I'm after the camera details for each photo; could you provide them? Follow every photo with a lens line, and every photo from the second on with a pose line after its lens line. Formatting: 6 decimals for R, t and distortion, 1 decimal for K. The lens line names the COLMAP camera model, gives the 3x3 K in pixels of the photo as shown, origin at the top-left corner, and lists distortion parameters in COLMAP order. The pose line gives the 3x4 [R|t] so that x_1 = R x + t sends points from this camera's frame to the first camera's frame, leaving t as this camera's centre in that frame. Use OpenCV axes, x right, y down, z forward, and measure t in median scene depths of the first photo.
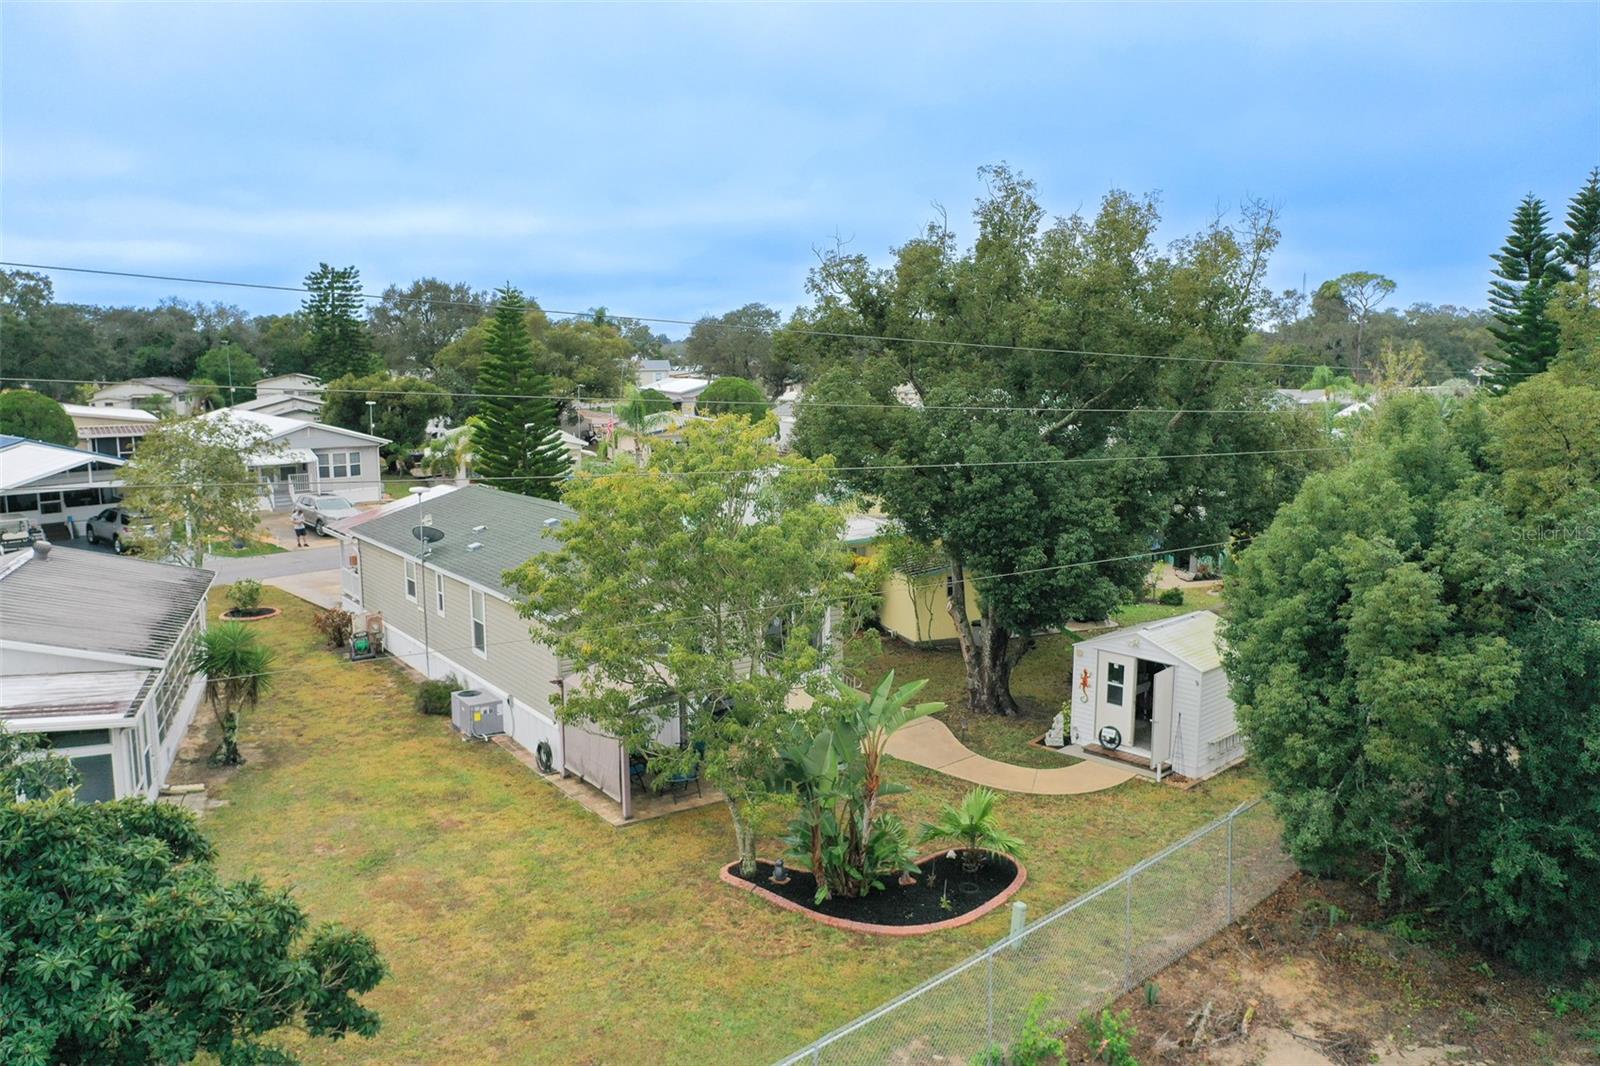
lens RADIAL K [[1264.8, 0, 800.0], [0, 1264.8, 533.0], [0, 0, 1]] dist [0.006078, -0.004643]
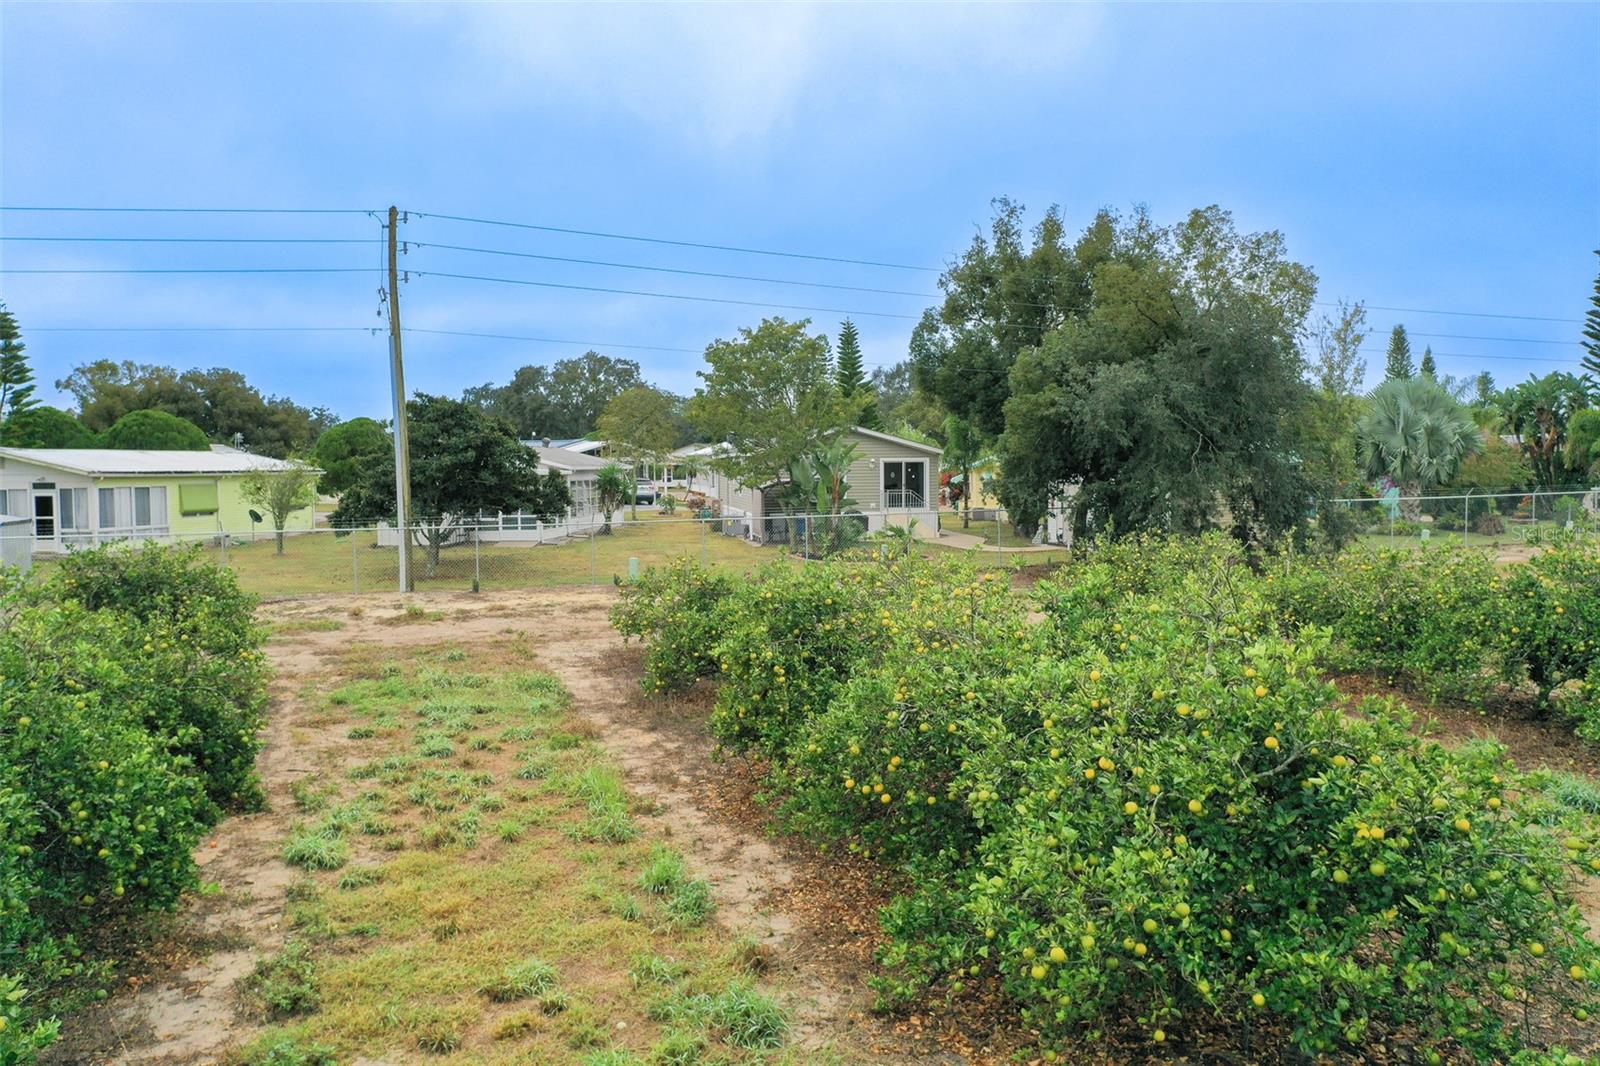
lens RADIAL K [[1264.8, 0, 800.0], [0, 1264.8, 533.0], [0, 0, 1]] dist [0.006078, -0.004643]
pose [[0.902625, 0.022291, -0.429851, 0.680883], [-0.062159, 0.994940, -0.078930, 0.328530], [0.425917, 0.097963, 0.899443, -0.648197]]
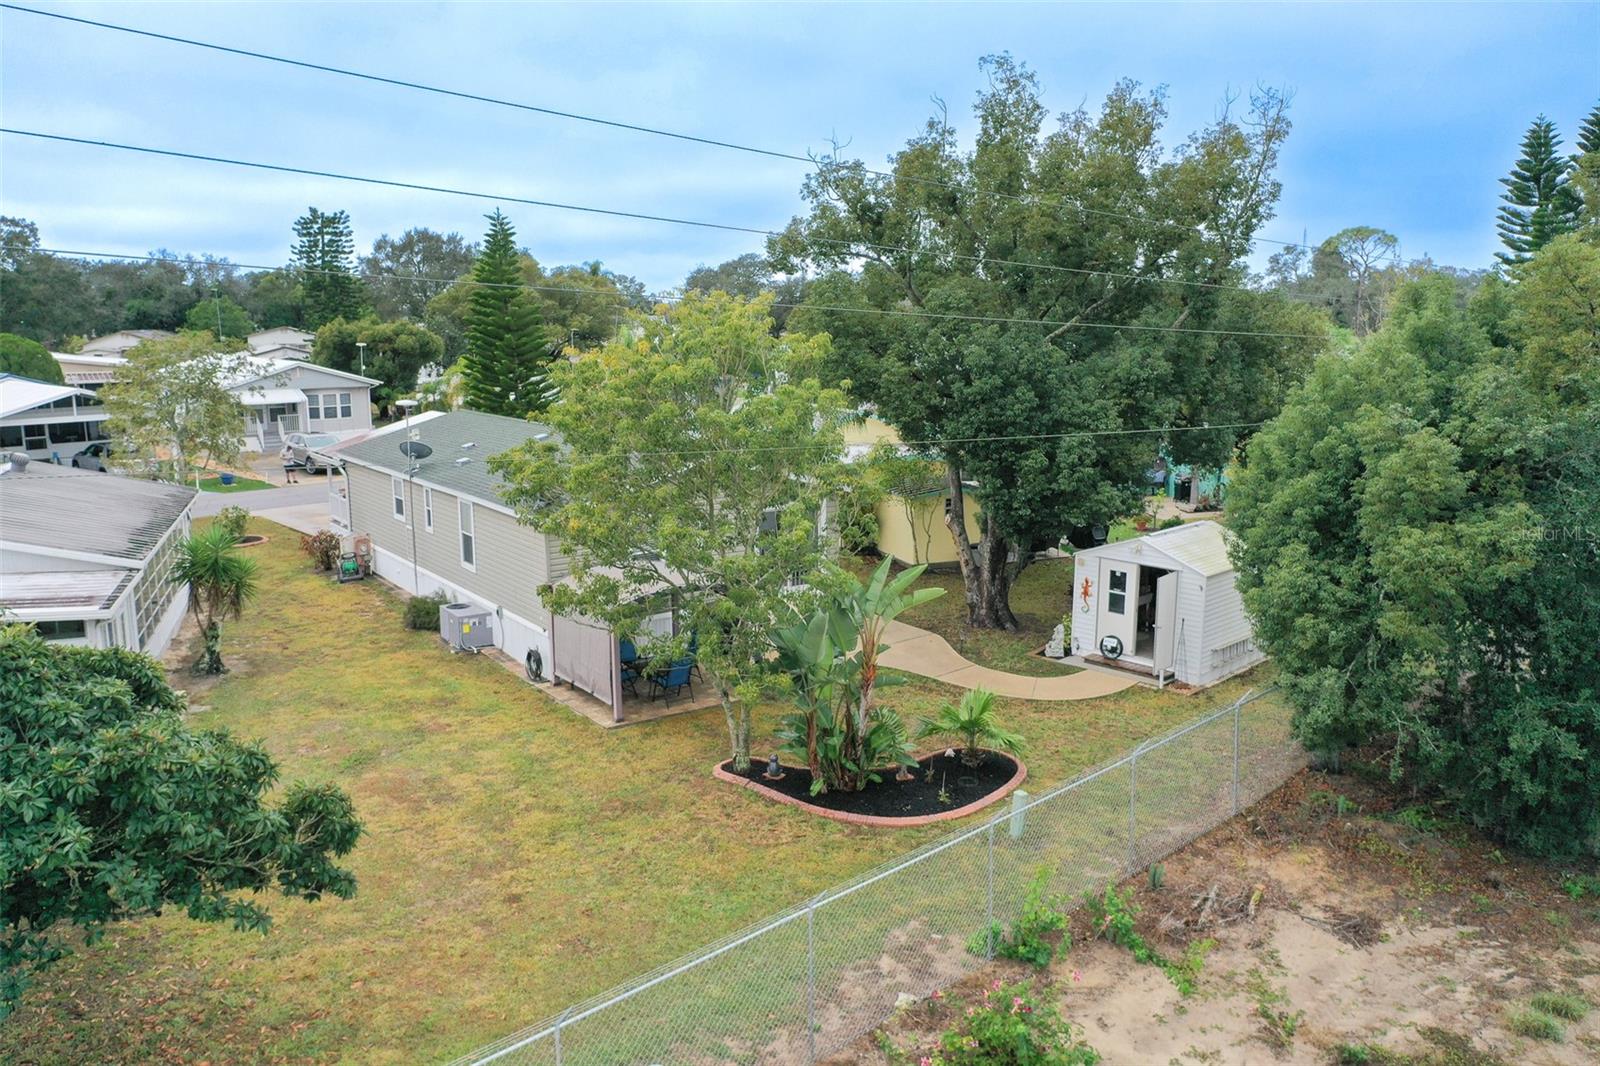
lens RADIAL K [[1264.8, 0, 800.0], [0, 1264.8, 533.0], [0, 0, 1]] dist [0.006078, -0.004643]
pose [[0.999997, -0.000197, 0.002574, 0.001168], [0.000130, 0.999665, 0.025889, 0.050883], [-0.002578, -0.025888, 0.999662, 0.024066]]
